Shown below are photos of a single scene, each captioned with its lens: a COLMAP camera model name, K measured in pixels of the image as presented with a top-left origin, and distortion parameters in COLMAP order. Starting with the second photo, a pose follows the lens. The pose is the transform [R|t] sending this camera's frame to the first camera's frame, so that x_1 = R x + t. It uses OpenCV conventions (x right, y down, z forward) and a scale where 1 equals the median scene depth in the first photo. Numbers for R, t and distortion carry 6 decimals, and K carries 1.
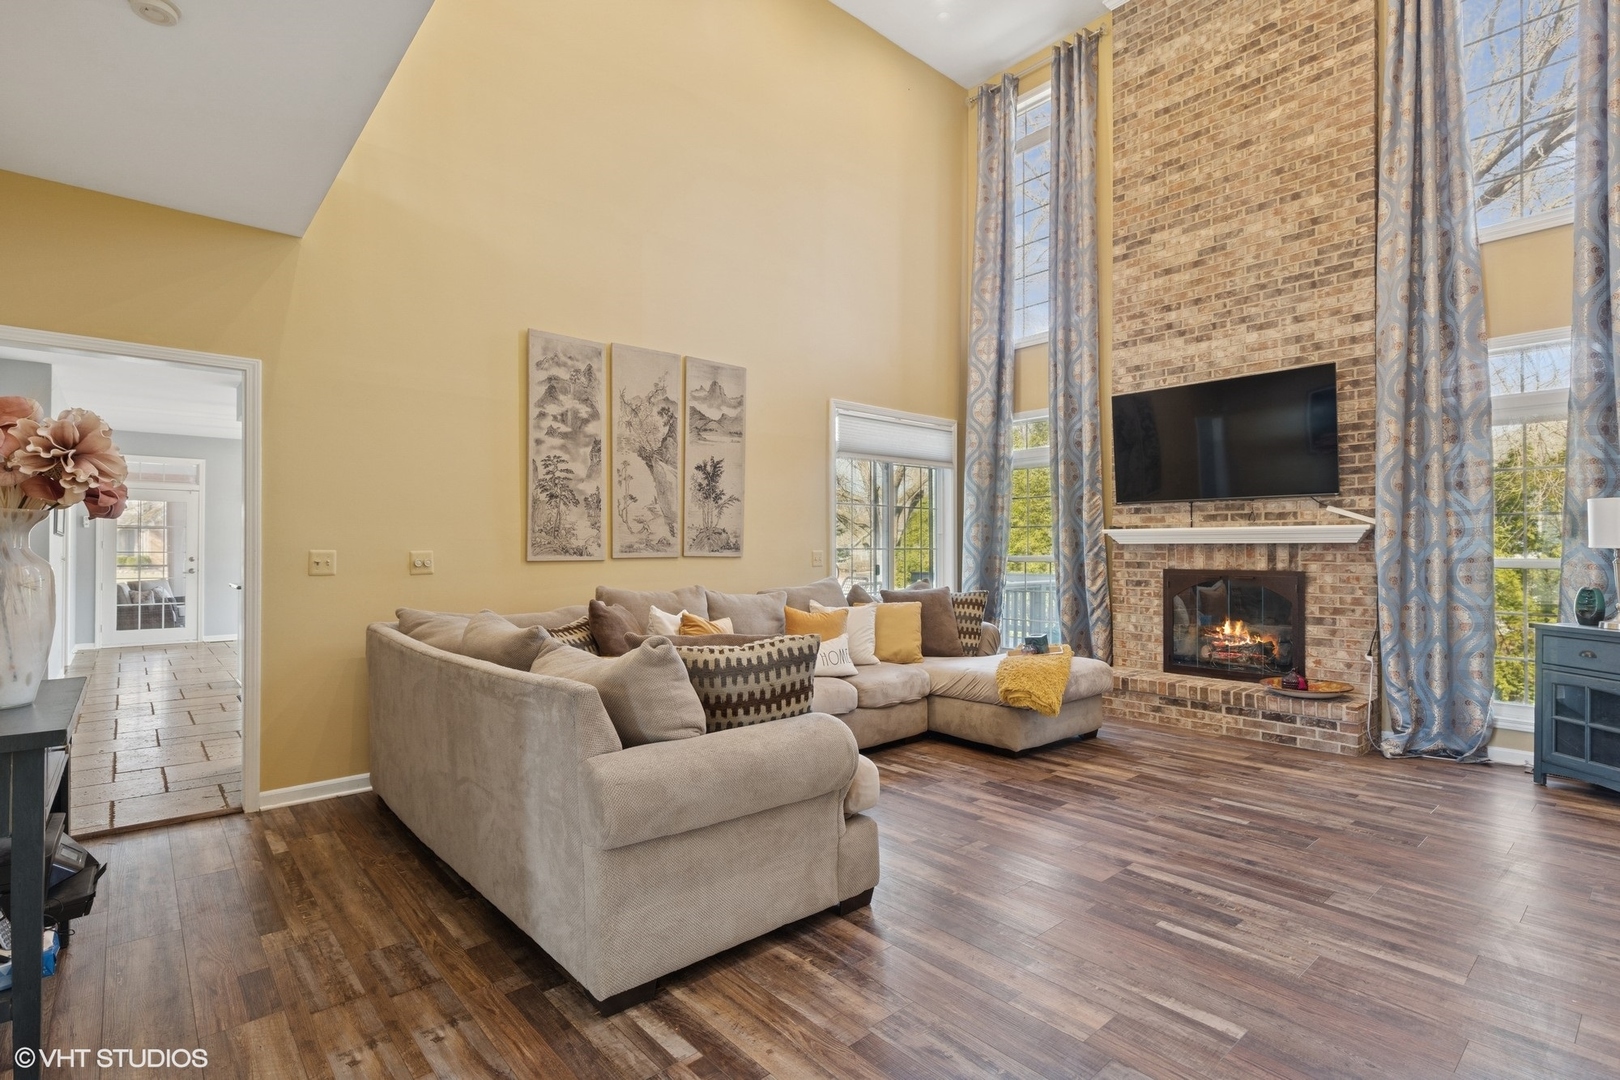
lens RADIAL K [[773.2, 0, 790.6], [0, 773.2, 540.0], [0, 0, 1]] dist [0.001731, 0.000193]
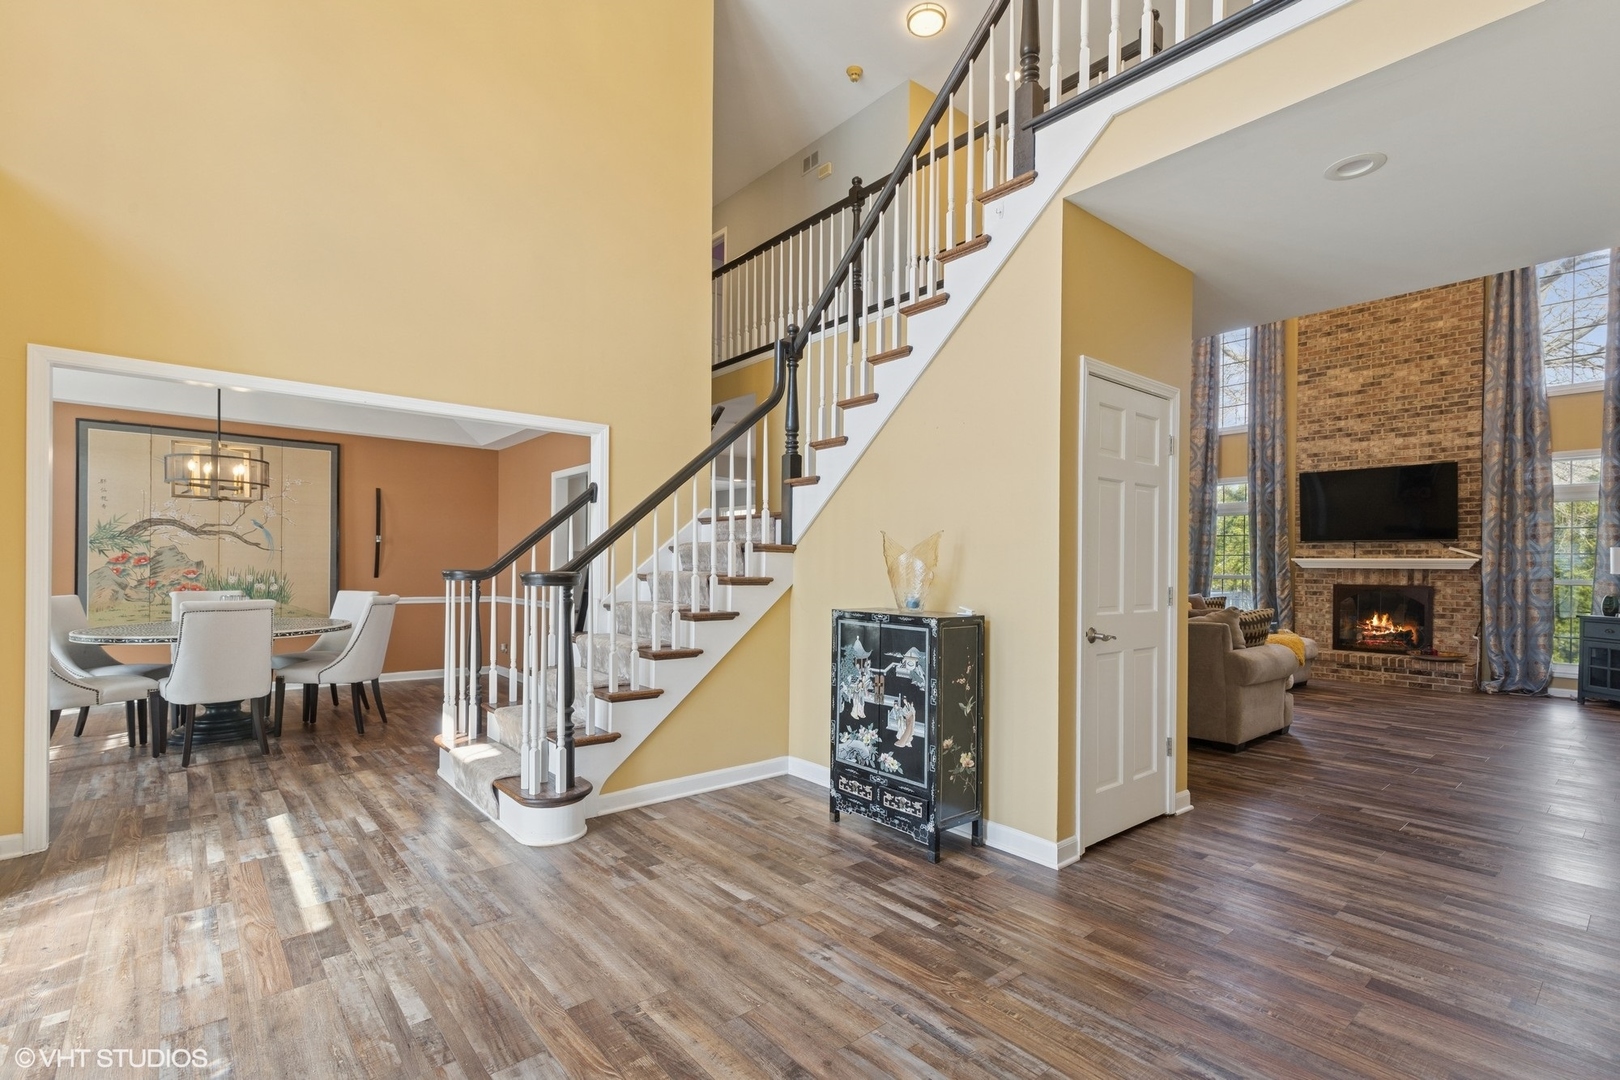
lens RADIAL K [[742.5, 0, 815.9], [0, 742.5, 560.4], [0, 0, 1]] dist [0.002137, 0.000353]
pose [[0.999943, 0.010494, -0.001753, -0.652082], [-0.010486, 0.999933, 0.004939, -0.008473], [0.001805, -0.004920, 0.999986, -0.589020]]
